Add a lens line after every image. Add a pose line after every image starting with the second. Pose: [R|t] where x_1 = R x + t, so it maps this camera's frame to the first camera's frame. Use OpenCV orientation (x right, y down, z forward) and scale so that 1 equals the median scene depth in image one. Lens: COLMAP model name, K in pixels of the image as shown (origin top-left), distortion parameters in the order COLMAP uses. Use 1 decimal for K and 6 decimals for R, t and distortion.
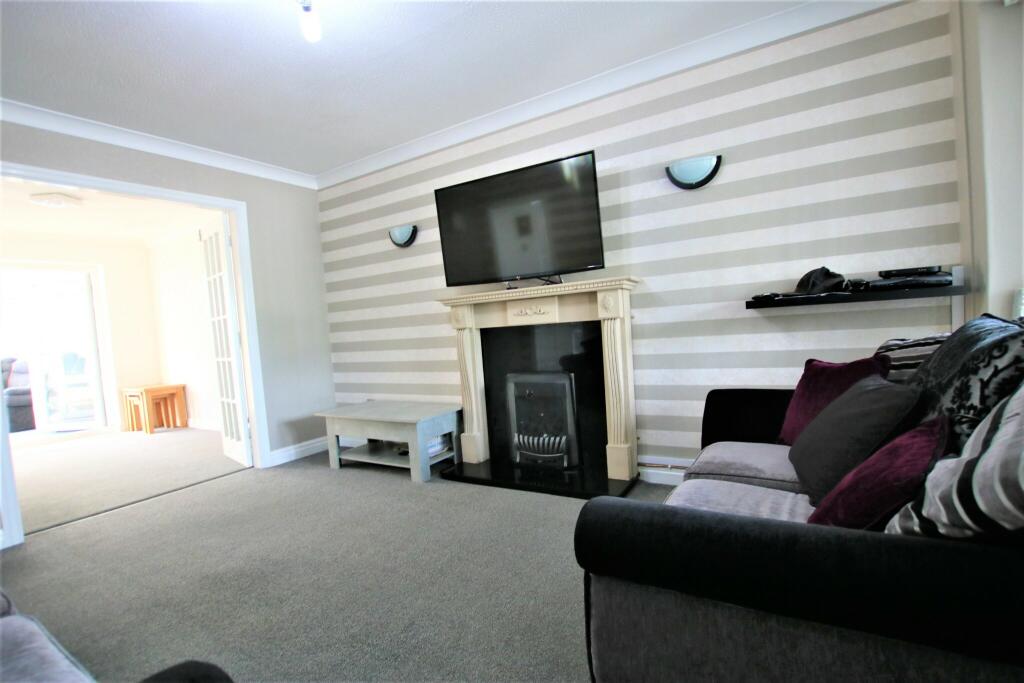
lens RADIAL K [[478.1, 0, 512.0], [0, 478.1, 341.5], [0, 0, 1]] dist [-0.015364, 0.000956]
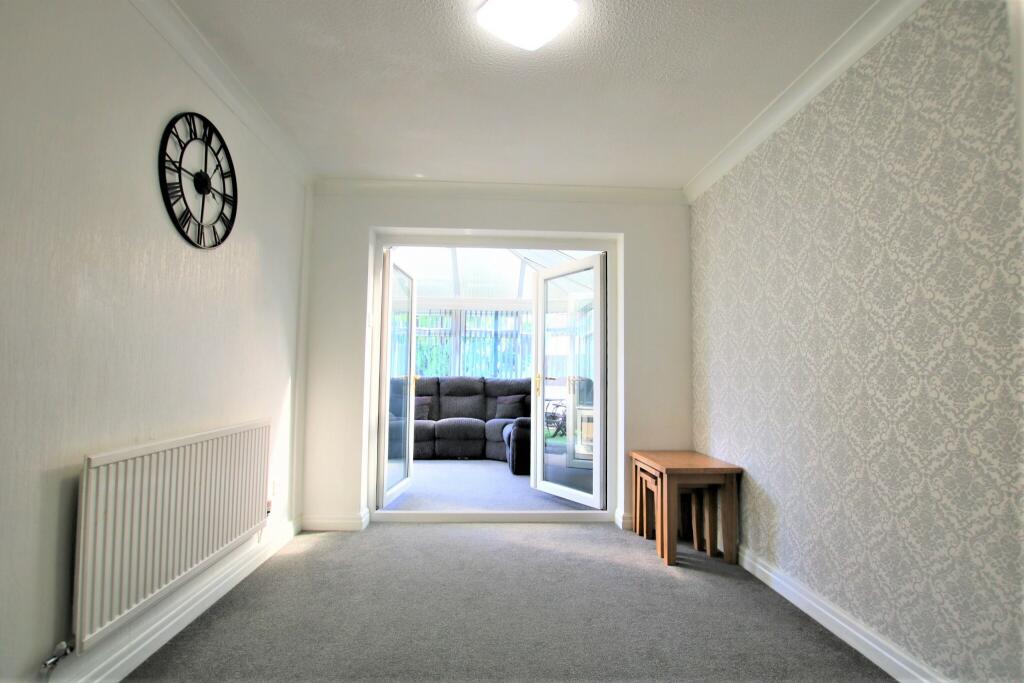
lens RADIAL K [[494.2, 0, 512.0], [0, 494.2, 341.5], [0, 0, 1]] dist [-0.059404, 0.029748]
pose [[0.568341, 0.024351, -0.822432, -0.457607], [-0.093578, 0.994989, -0.035207, 0.009888], [0.817454, 0.096971, 0.567772, 0.575275]]
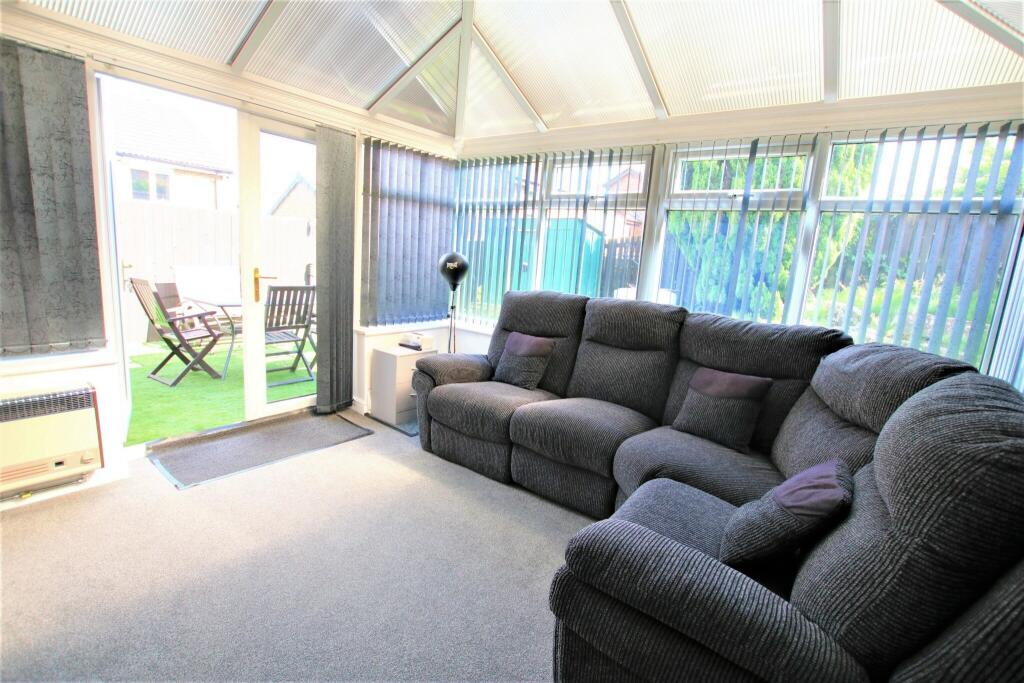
lens RADIAL K [[478.1, 0, 512.0], [0, 478.1, 341.5], [0, 0, 1]] dist [-0.015364, 0.000956]
pose [[-0.091343, 0.247963, -0.964454, -0.992811], [-0.103291, 0.960919, 0.256837, -0.012097], [0.990448, 0.123080, -0.062160, 1.064839]]
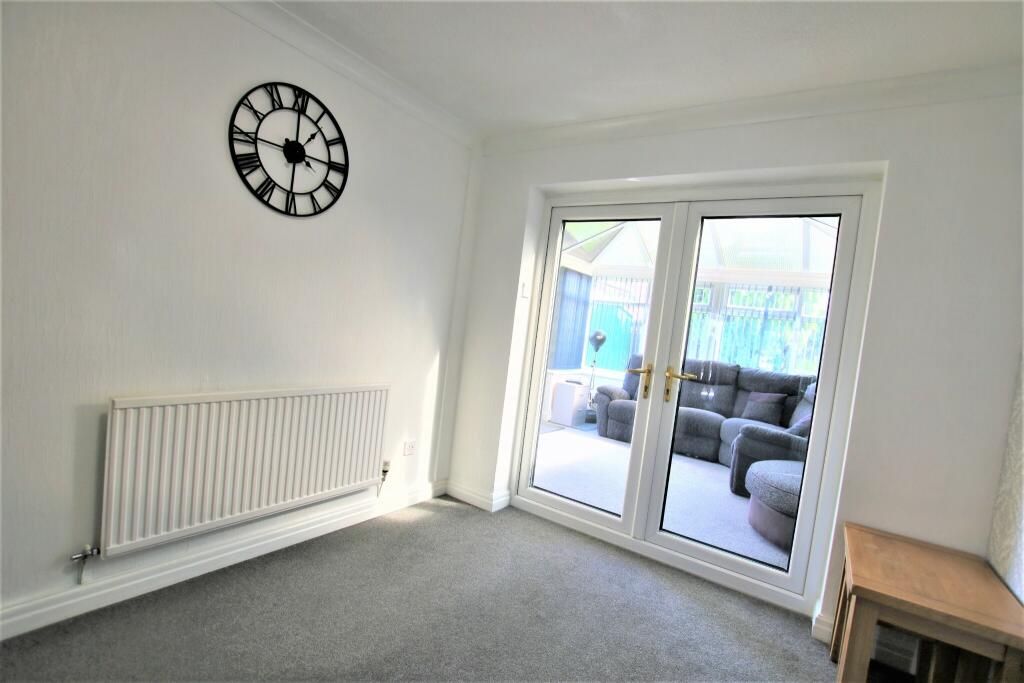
lens RADIAL K [[478.1, 0, 512.0], [0, 478.1, 341.5], [0, 0, 1]] dist [-0.015364, 0.000956]
pose [[-0.048421, 0.106105, -0.993175, -0.514097], [-0.156187, 0.981305, 0.112451, -0.022177], [0.986540, 0.160566, -0.030944, 0.778213]]
